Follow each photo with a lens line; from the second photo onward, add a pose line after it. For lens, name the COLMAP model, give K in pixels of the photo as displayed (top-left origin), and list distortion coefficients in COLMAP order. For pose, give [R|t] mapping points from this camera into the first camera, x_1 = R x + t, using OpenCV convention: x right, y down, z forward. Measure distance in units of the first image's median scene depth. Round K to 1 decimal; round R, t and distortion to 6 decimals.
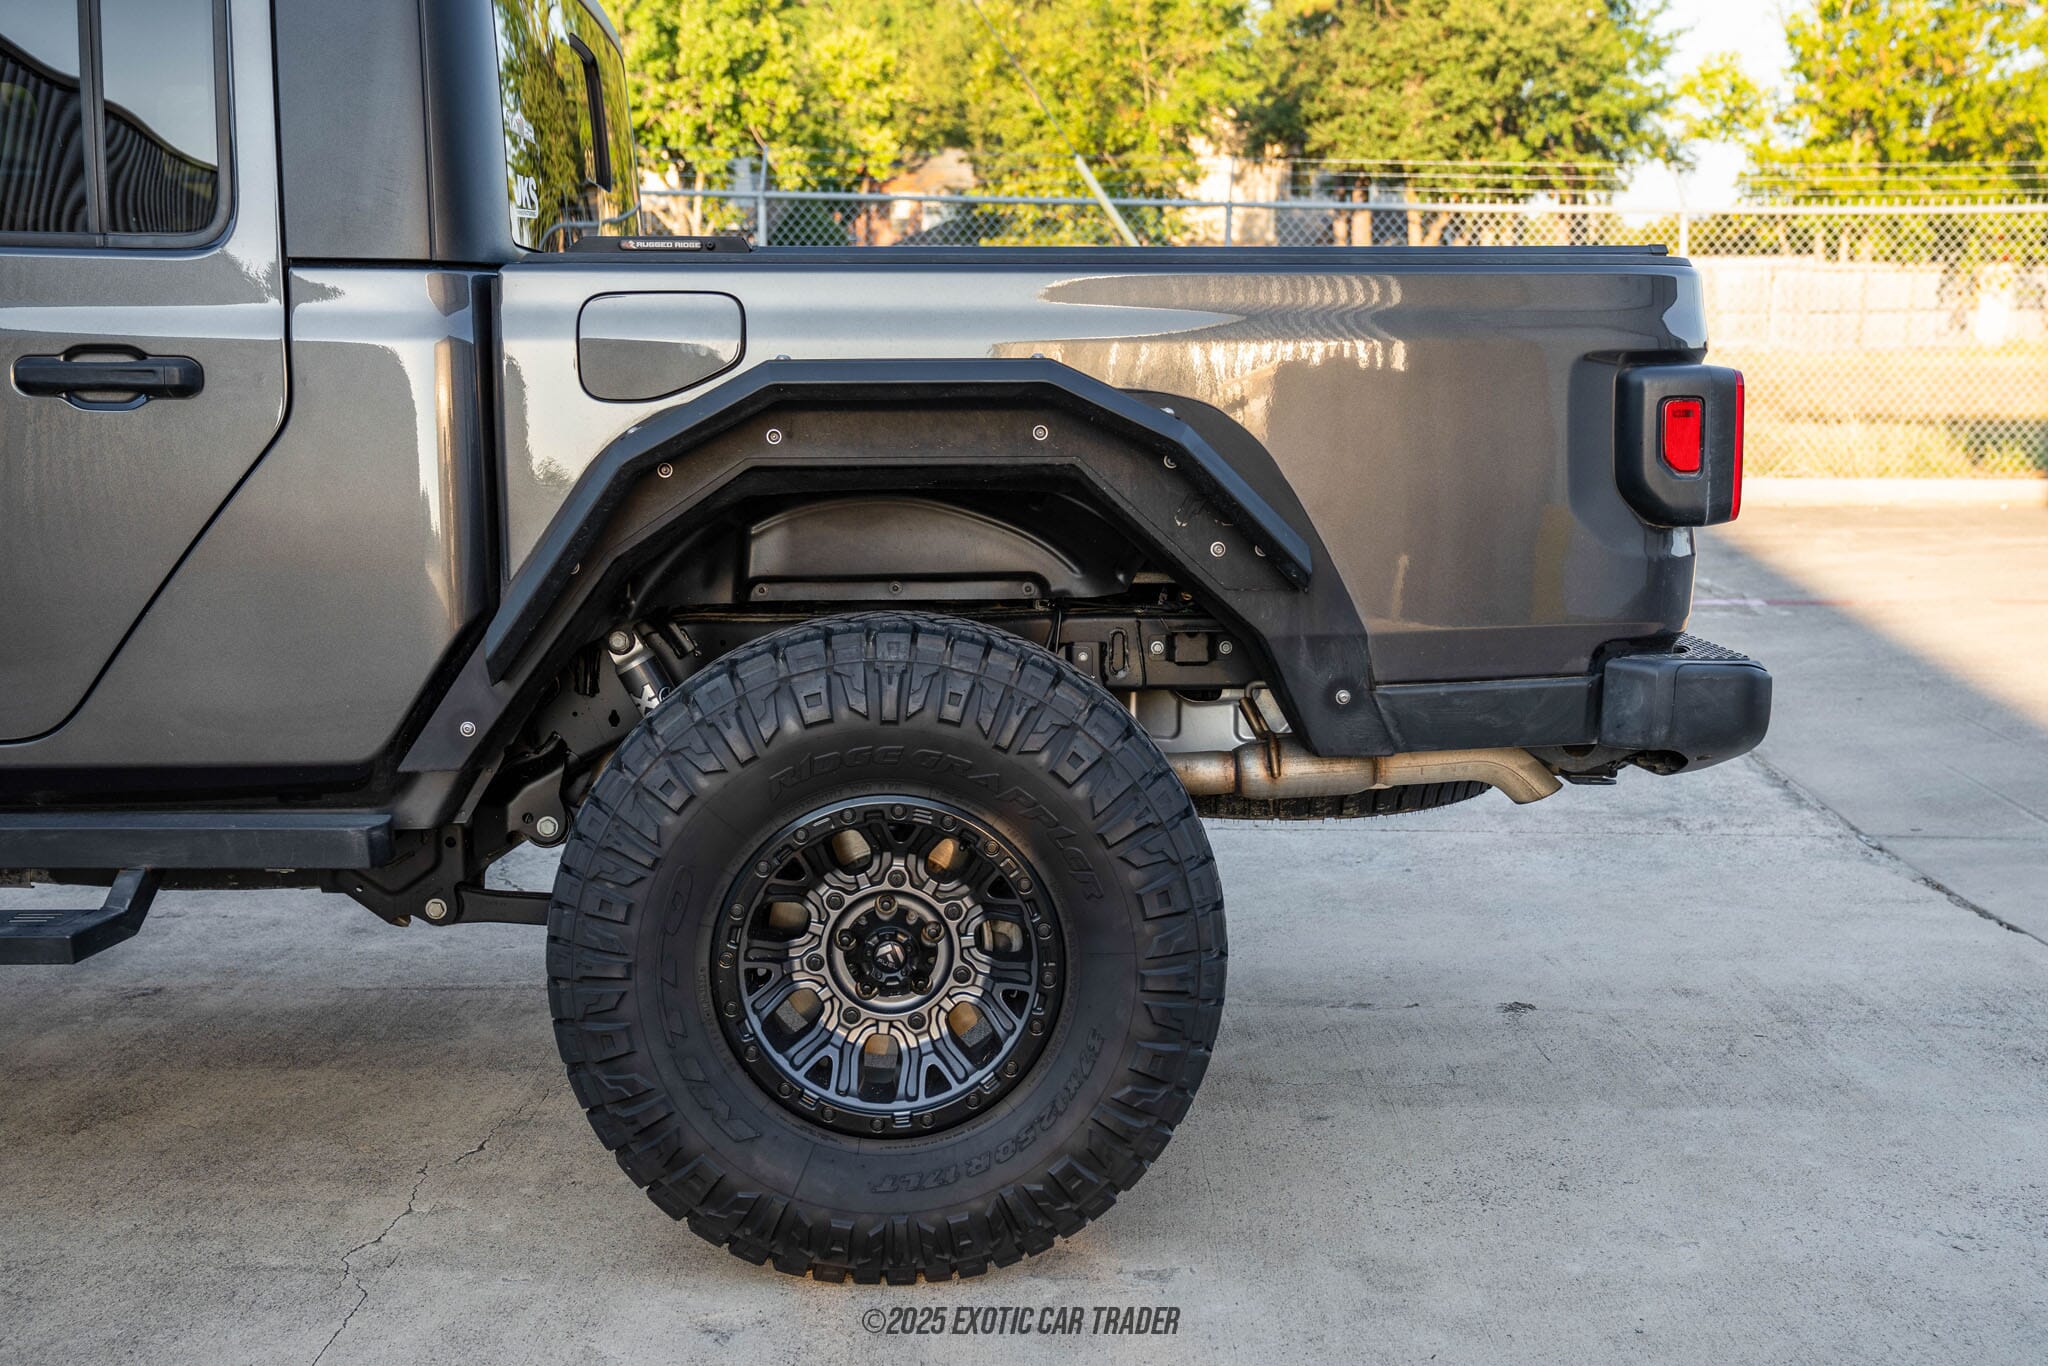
lens RADIAL K [[2194.1, 0, 1065.3], [0, 2194.1, 691.0], [0, 0, 1]] dist [0.004198, 0.189772]
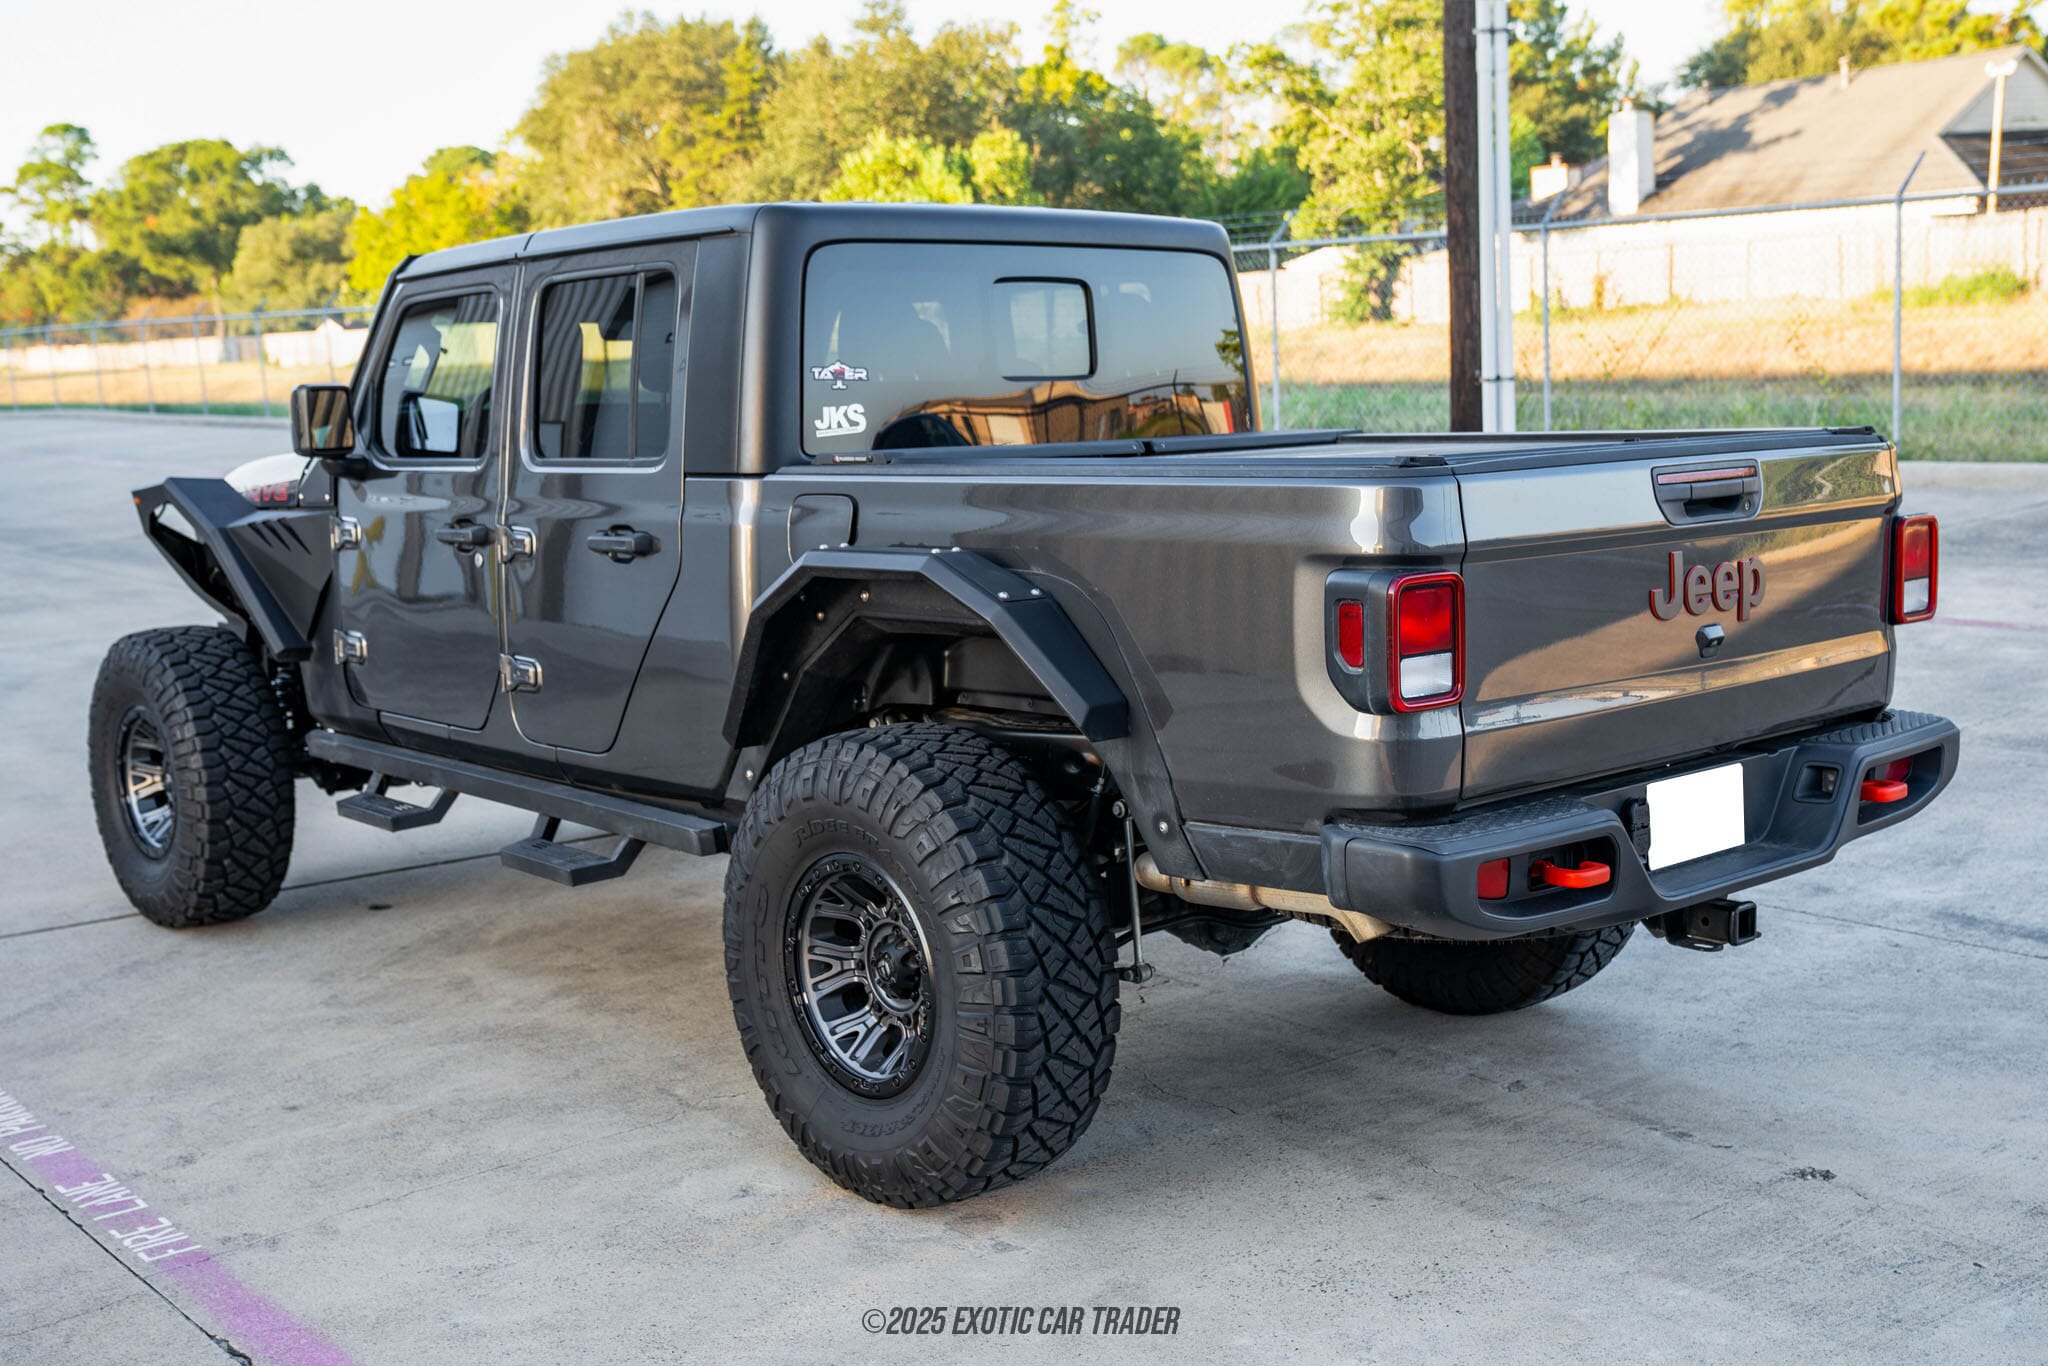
lens RADIAL K [[2265.9, 0, 1024.0], [0, 2265.9, 683.0], [0, 0, 1]] dist [0.016804, 0.198269]
pose [[0.631241, 0.078138, -0.771641, 0.966211], [-0.066652, 0.996697, 0.046403, -0.120945], [0.772718, 0.022140, 0.634364, 0.127739]]
